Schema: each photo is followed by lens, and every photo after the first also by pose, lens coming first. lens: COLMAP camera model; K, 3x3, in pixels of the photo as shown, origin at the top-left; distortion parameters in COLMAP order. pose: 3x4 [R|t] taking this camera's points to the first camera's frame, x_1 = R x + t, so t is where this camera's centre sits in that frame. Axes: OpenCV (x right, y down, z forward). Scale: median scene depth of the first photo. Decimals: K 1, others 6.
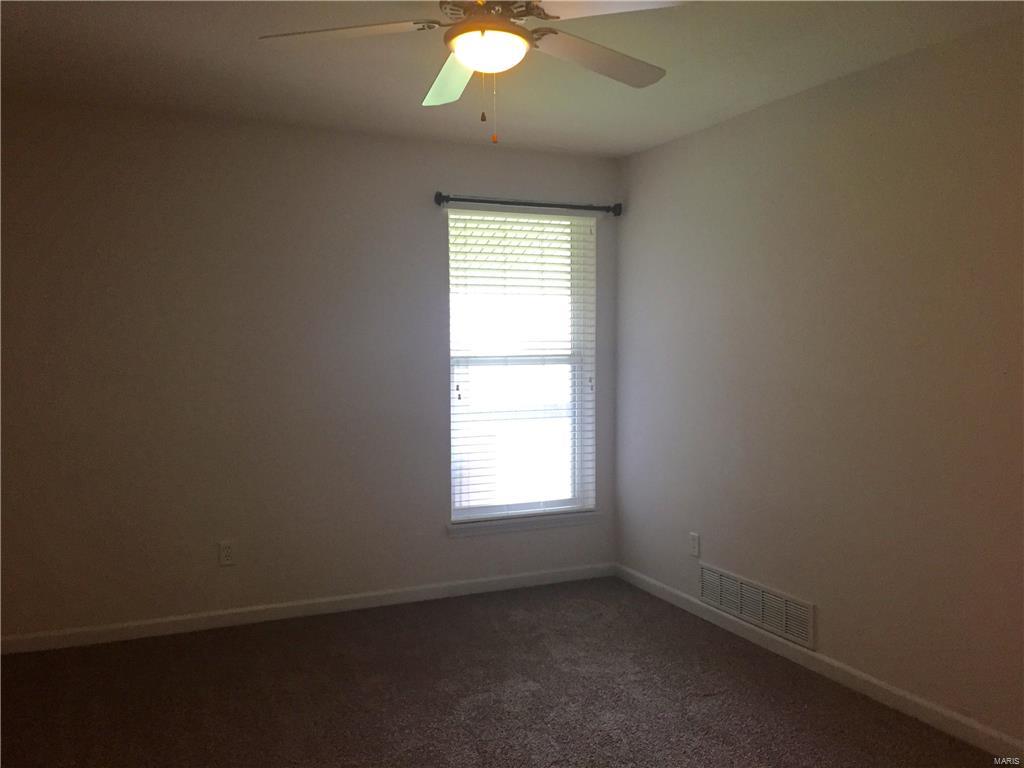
lens RADIAL K [[716.0, 0, 511.9], [0, 716.0, 373.4], [0, 0, 1]] dist [-0.001305, 0.000831]
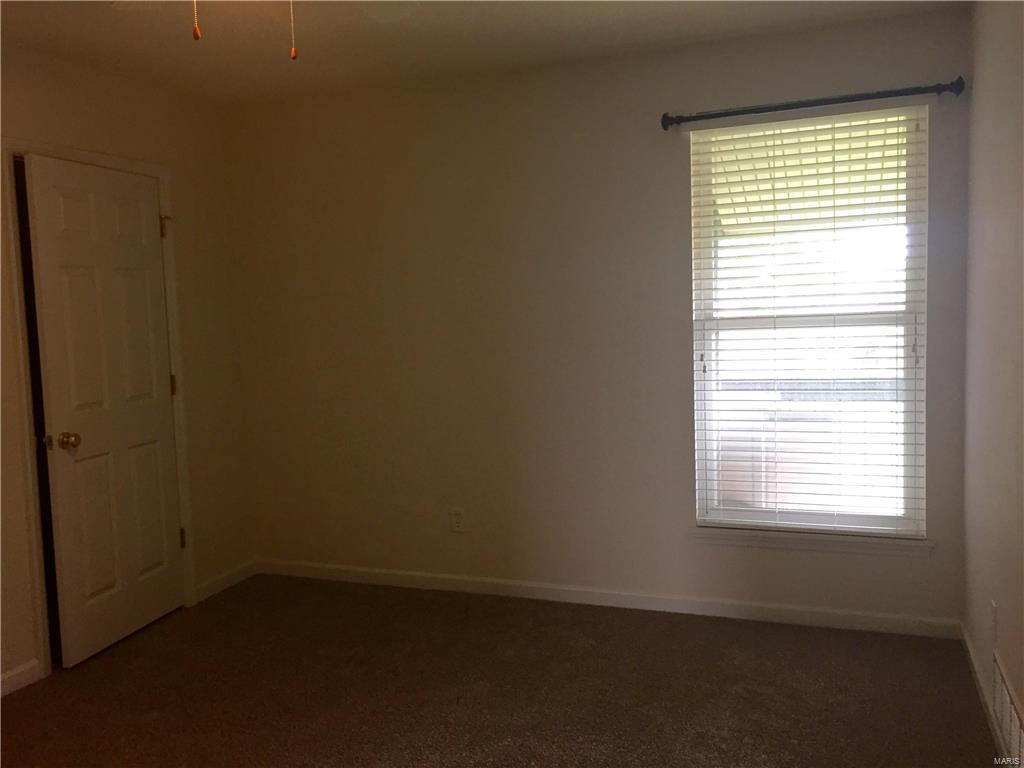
lens RADIAL K [[853.3, 0, 512.0], [0, 853.3, 384.0], [0, 0, 1]] dist [0.013601, 0.008843]
pose [[0.750692, 0.036466, -0.659645, 0.356004], [0.003860, 0.998216, 0.059576, -0.007235], [0.660641, -0.047270, 0.749212, 0.133106]]
